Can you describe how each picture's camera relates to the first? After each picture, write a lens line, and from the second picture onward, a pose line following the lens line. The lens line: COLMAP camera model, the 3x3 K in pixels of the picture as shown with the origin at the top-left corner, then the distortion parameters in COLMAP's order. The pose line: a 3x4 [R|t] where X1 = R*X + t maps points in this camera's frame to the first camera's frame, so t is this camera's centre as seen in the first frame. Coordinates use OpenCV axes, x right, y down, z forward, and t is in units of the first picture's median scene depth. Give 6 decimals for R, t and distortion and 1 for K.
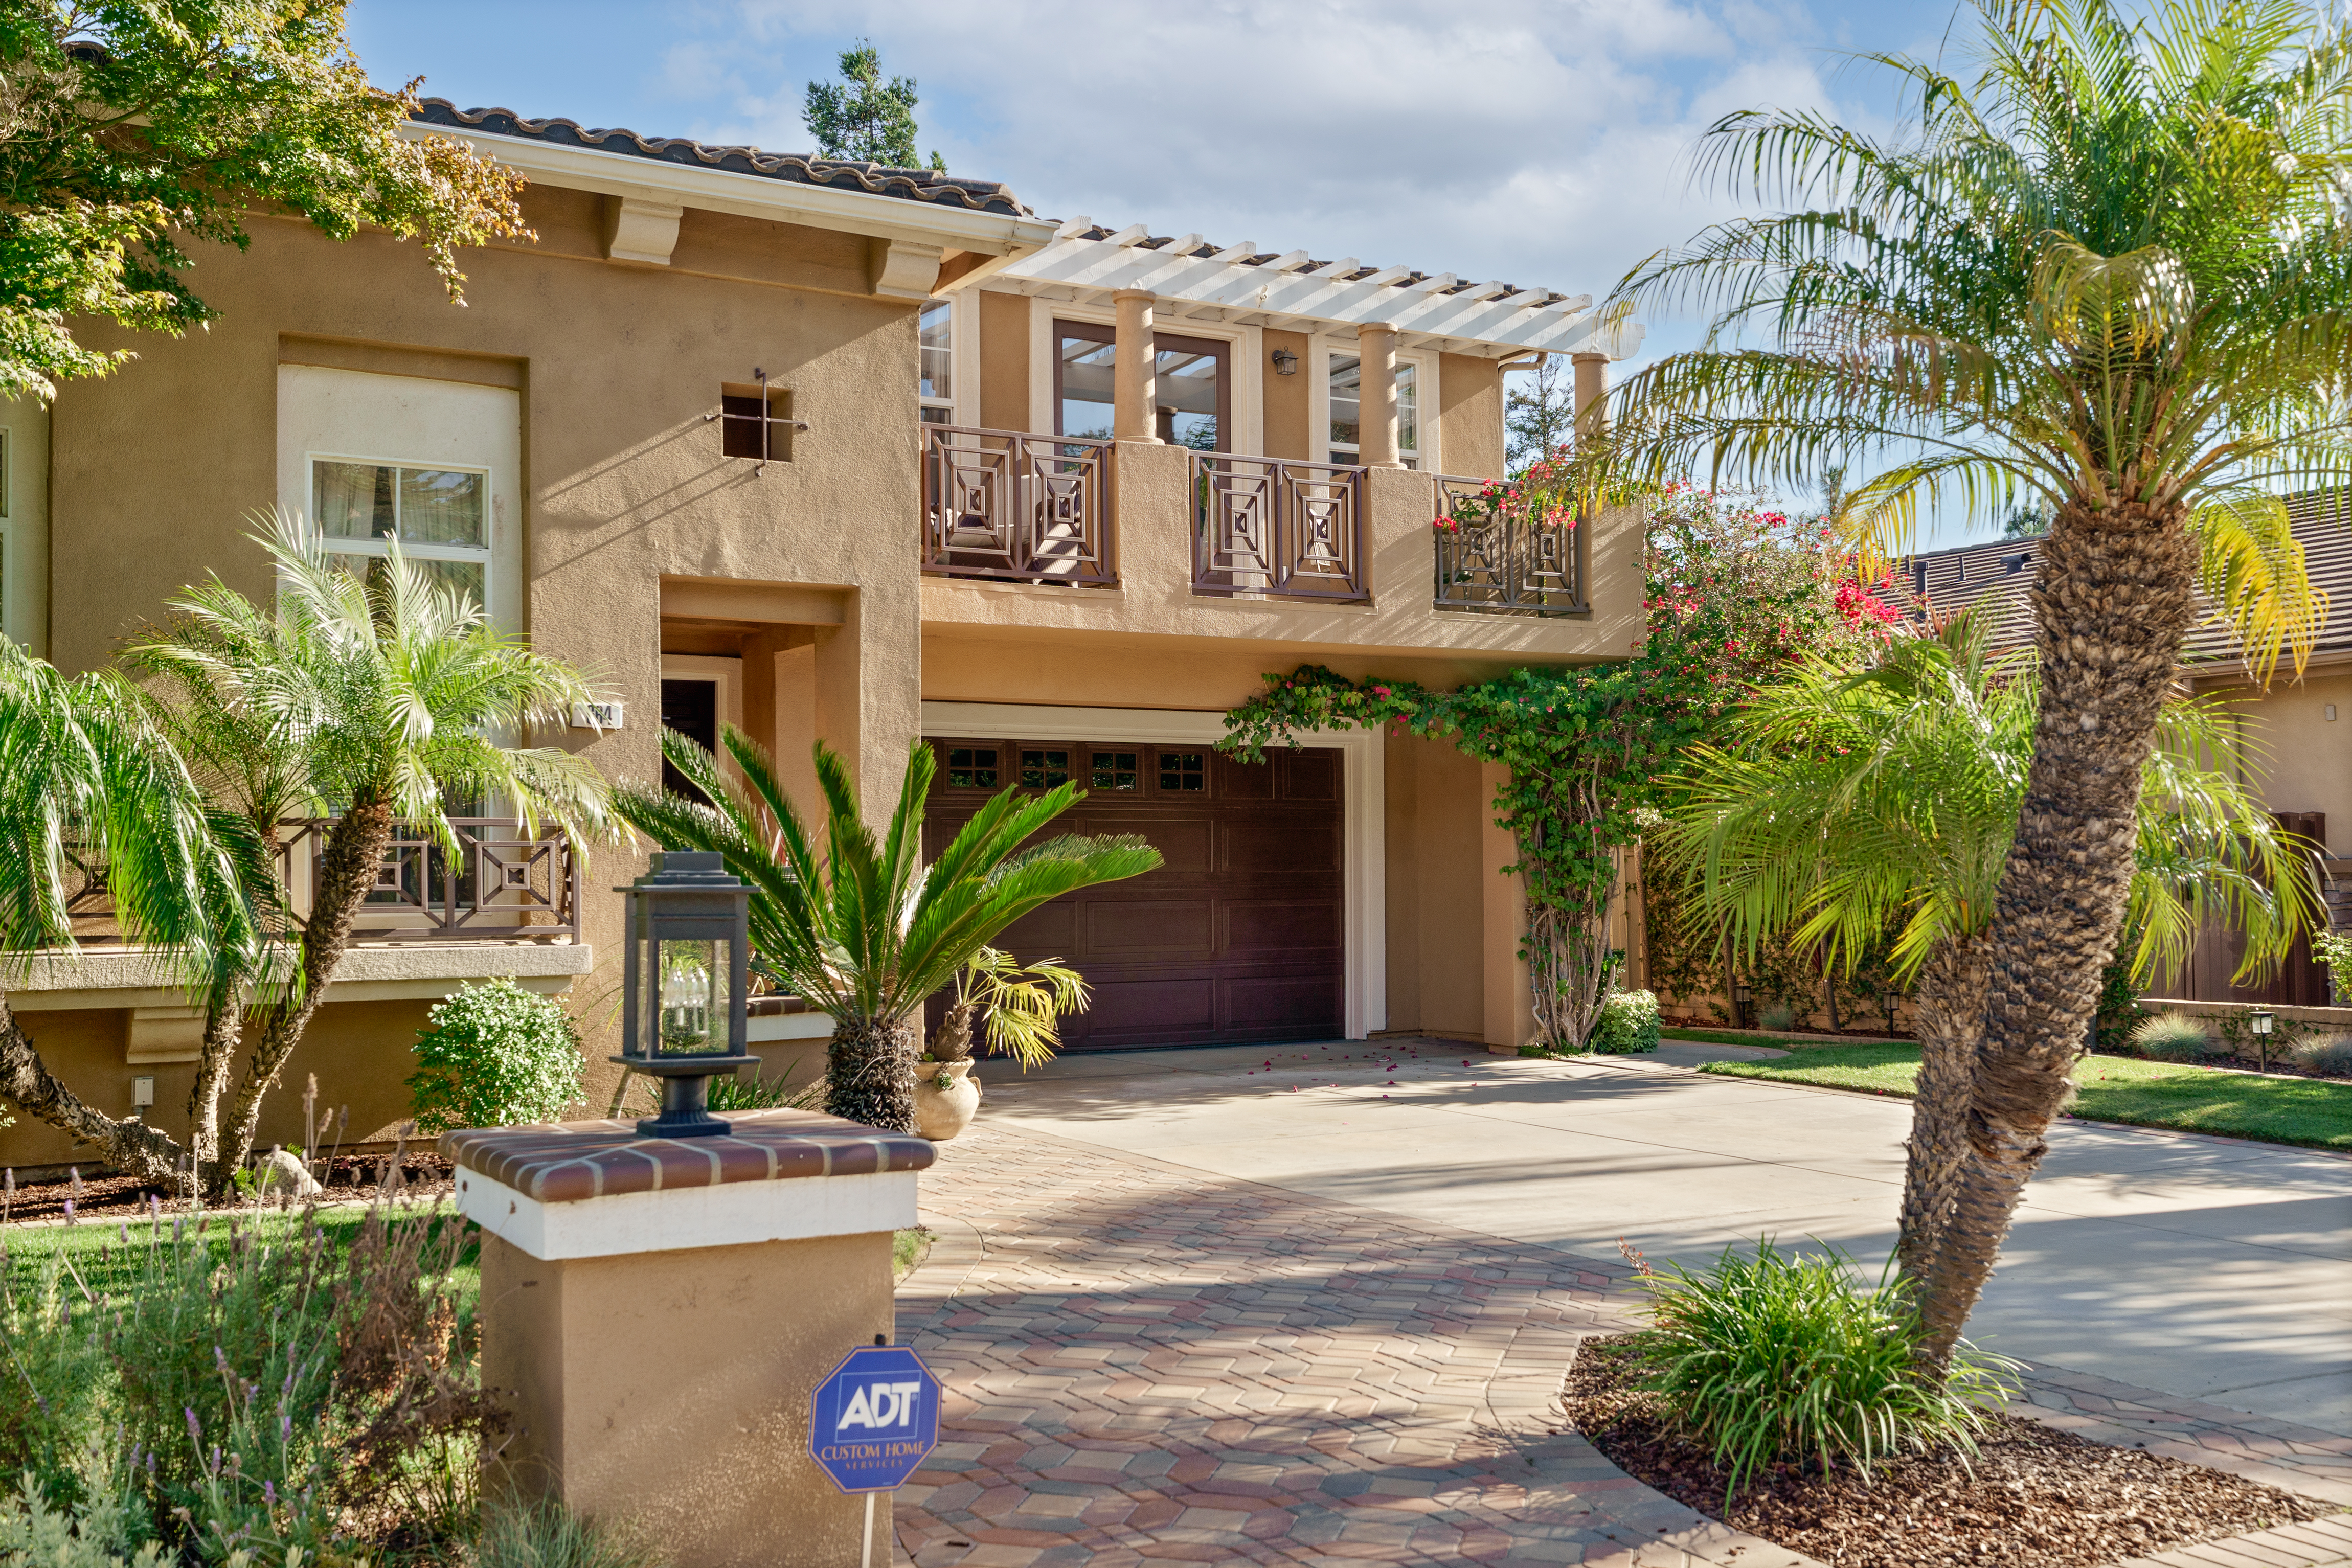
lens RADIAL K [[2312.8, 0, 1176.0], [0, 2312.8, 784.0], [0, 0, 1]] dist [0.059972, -0.001320]
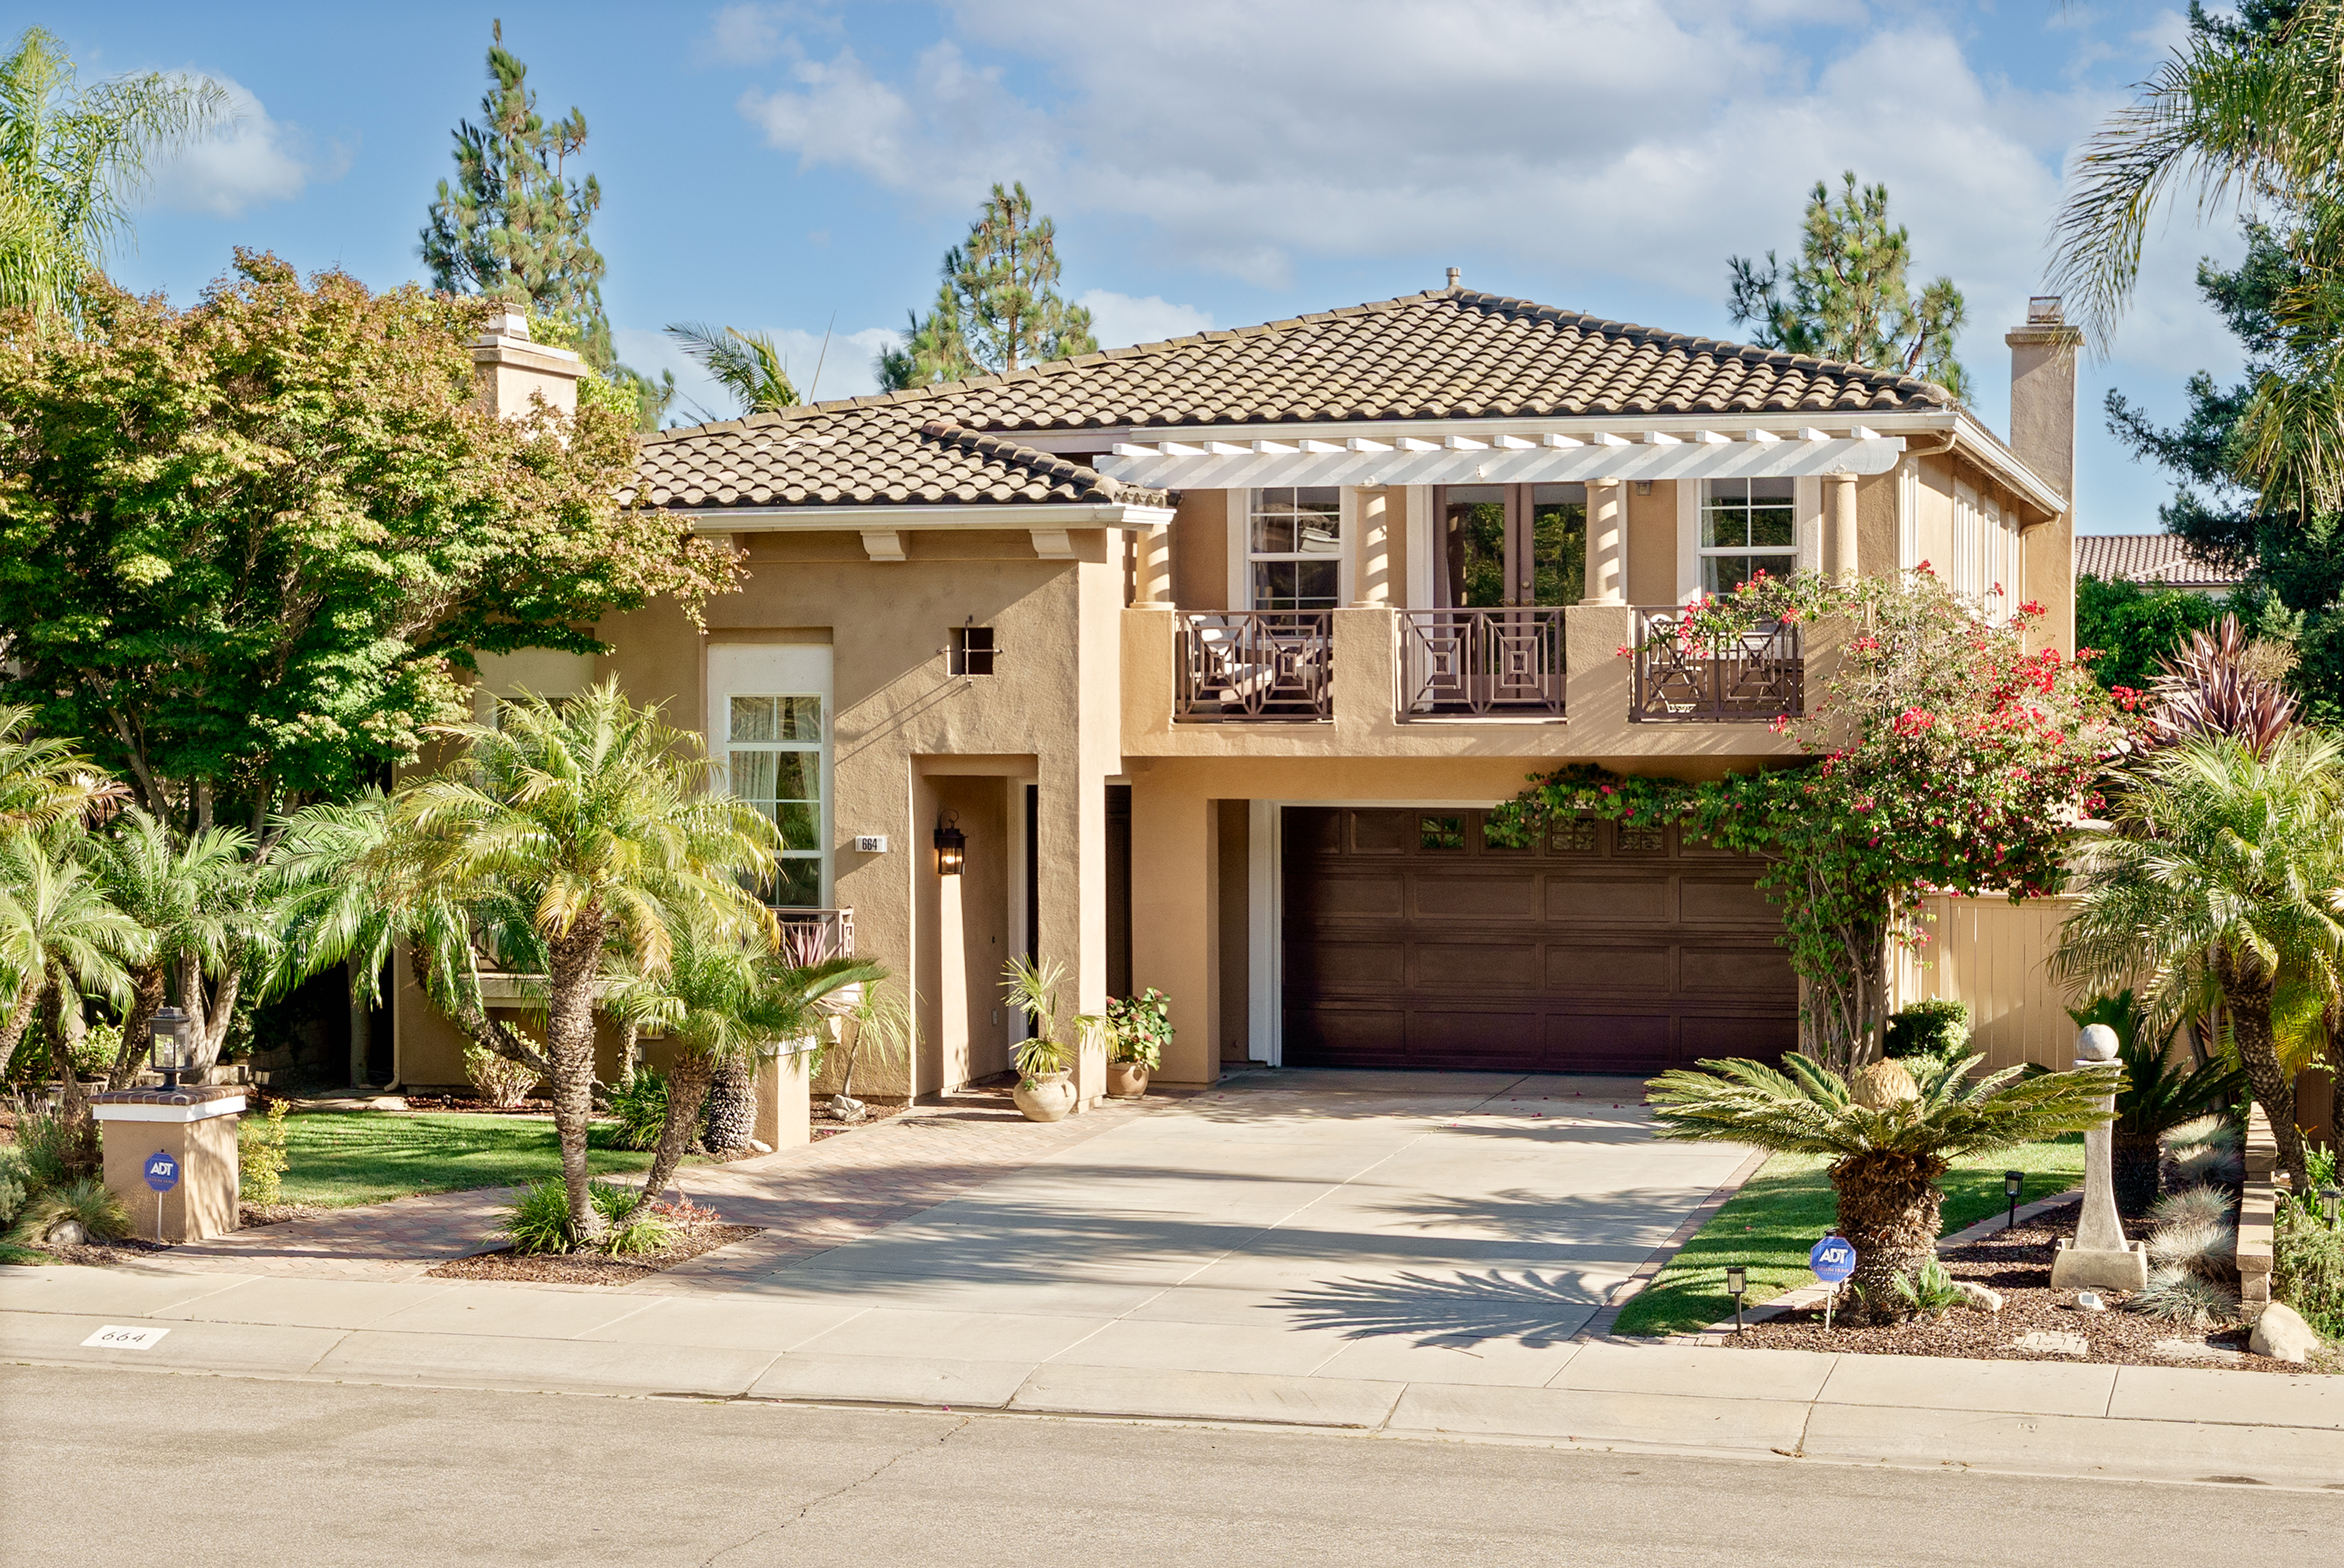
lens RADIAL K [[3572.6, 0, 1172.0], [0, 3572.6, 784.0], [0, 0, 1]] dist [-0.008470, 0.021648]
pose [[0.713239, 0.017881, -0.700693, 1.523281], [0.026211, 0.998295, 0.052156, -0.181541], [0.700431, -0.055566, 0.711554, -0.576407]]
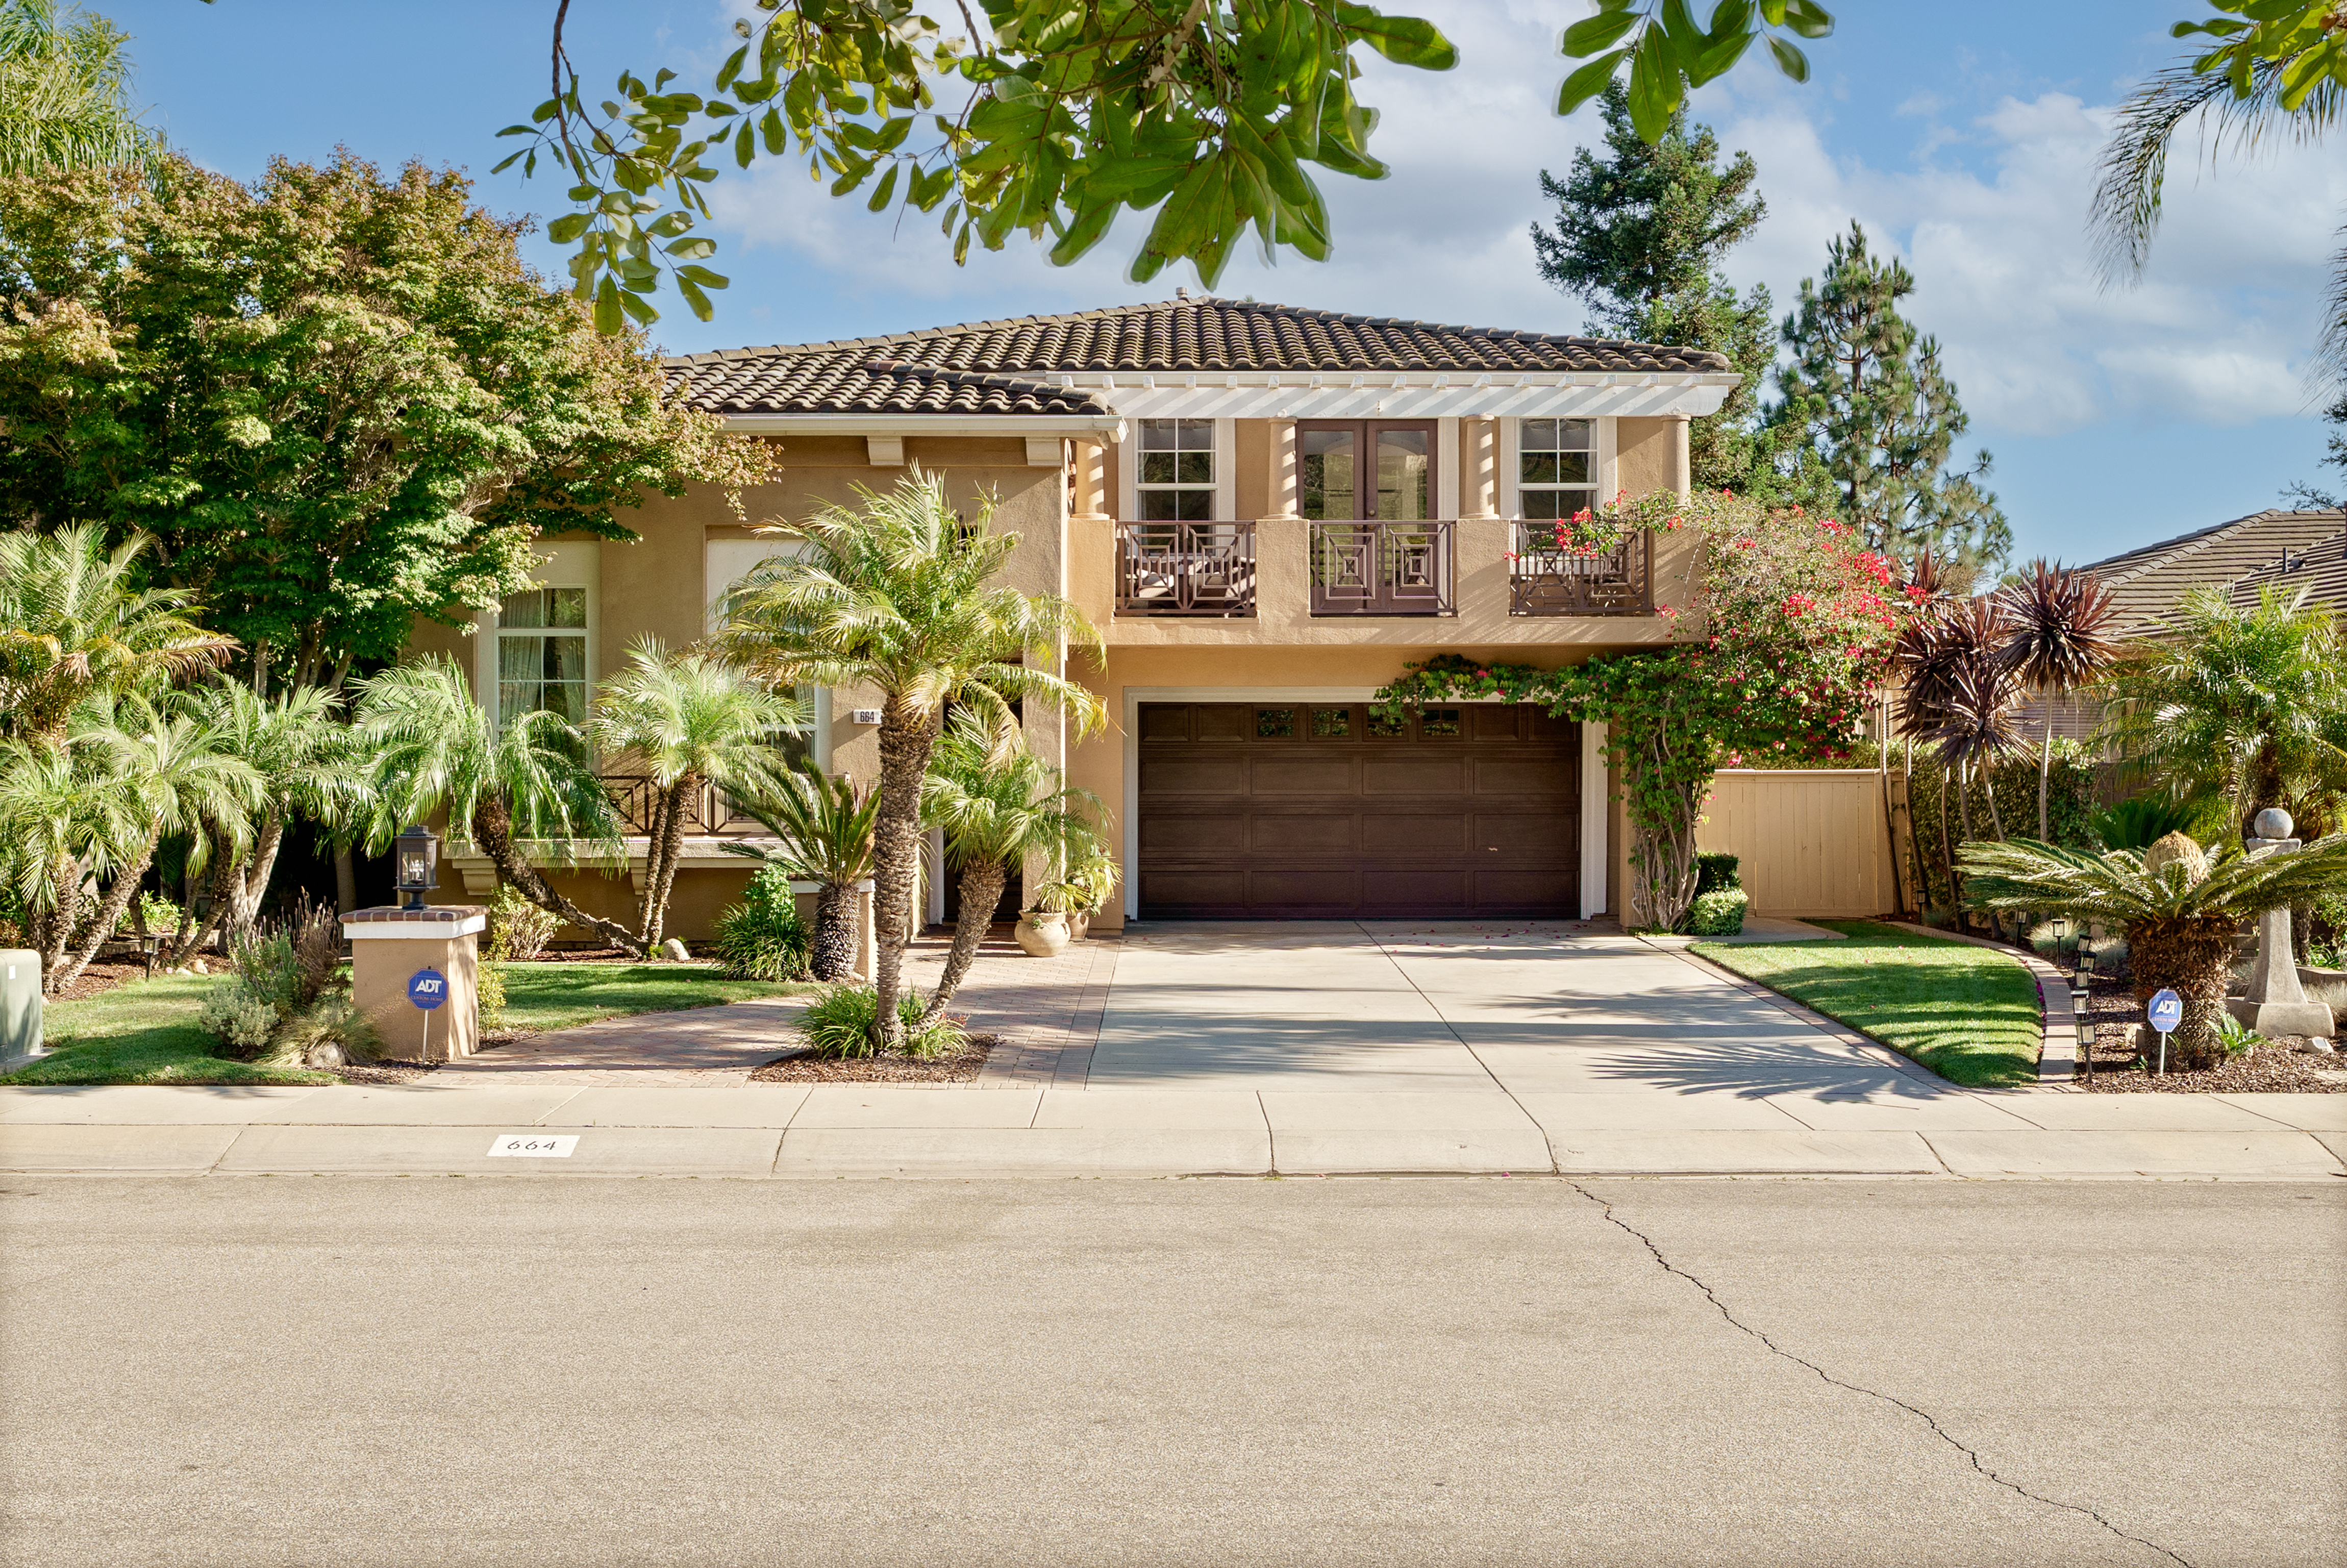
lens RADIAL K [[2488.5, 0, 1173.5], [0, 2488.5, 784.0], [0, 0, 1]] dist [-0.012144, -0.000520]
pose [[0.870816, 0.013096, -0.491435, 0.853301], [0.014792, 0.998494, 0.052821, -0.070922], [0.491387, -0.053266, 0.869311, -0.542423]]
